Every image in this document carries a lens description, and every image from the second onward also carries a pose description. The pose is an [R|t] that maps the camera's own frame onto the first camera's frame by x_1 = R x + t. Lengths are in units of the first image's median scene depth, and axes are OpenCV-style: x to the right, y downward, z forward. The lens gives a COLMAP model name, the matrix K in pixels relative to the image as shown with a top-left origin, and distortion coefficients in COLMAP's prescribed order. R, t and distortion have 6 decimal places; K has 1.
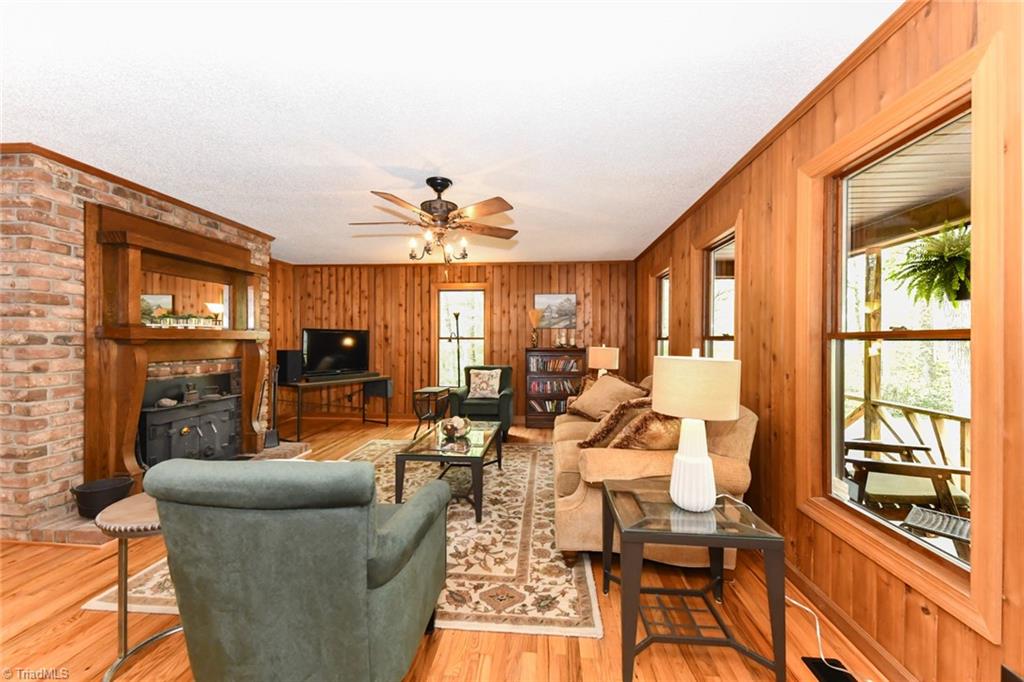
lens RADIAL K [[407.3, 0, 512.0], [0, 407.3, 341.0], [0, 0, 1]] dist [0.013744, -0.000263]
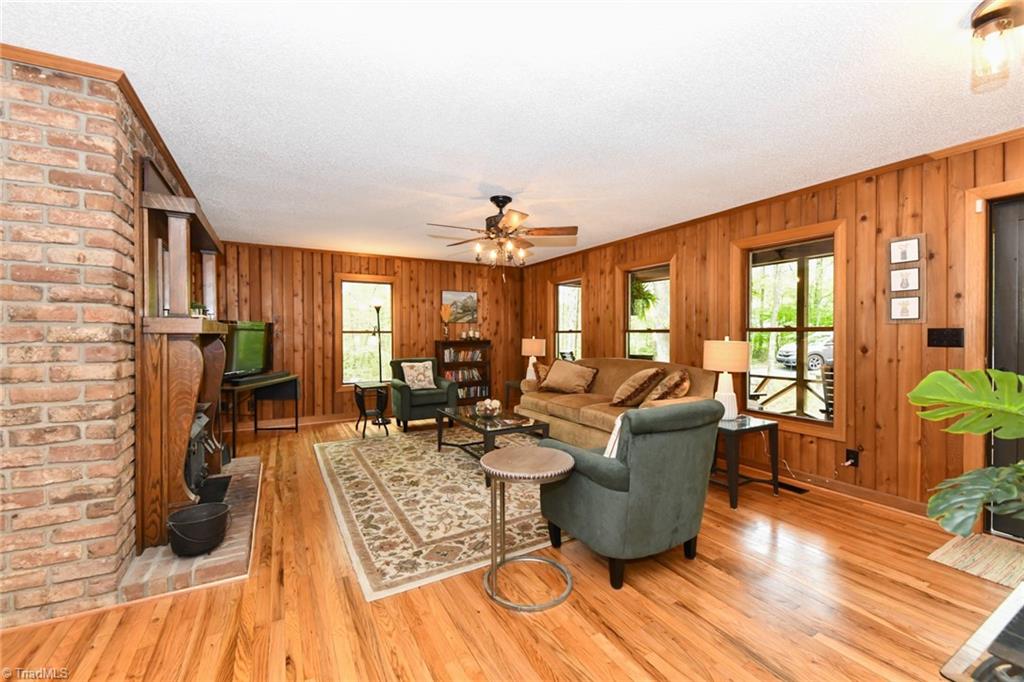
lens RADIAL K [[416.8, 0, 510.1], [0, 416.8, 338.5], [0, 0, 1]] dist [0.000652, -0.000118]
pose [[0.825864, -0.011611, 0.563750, -0.483705], [0.006205, 0.999915, 0.011504, -0.000386], [-0.563835, -0.006003, 0.825865, -0.006710]]
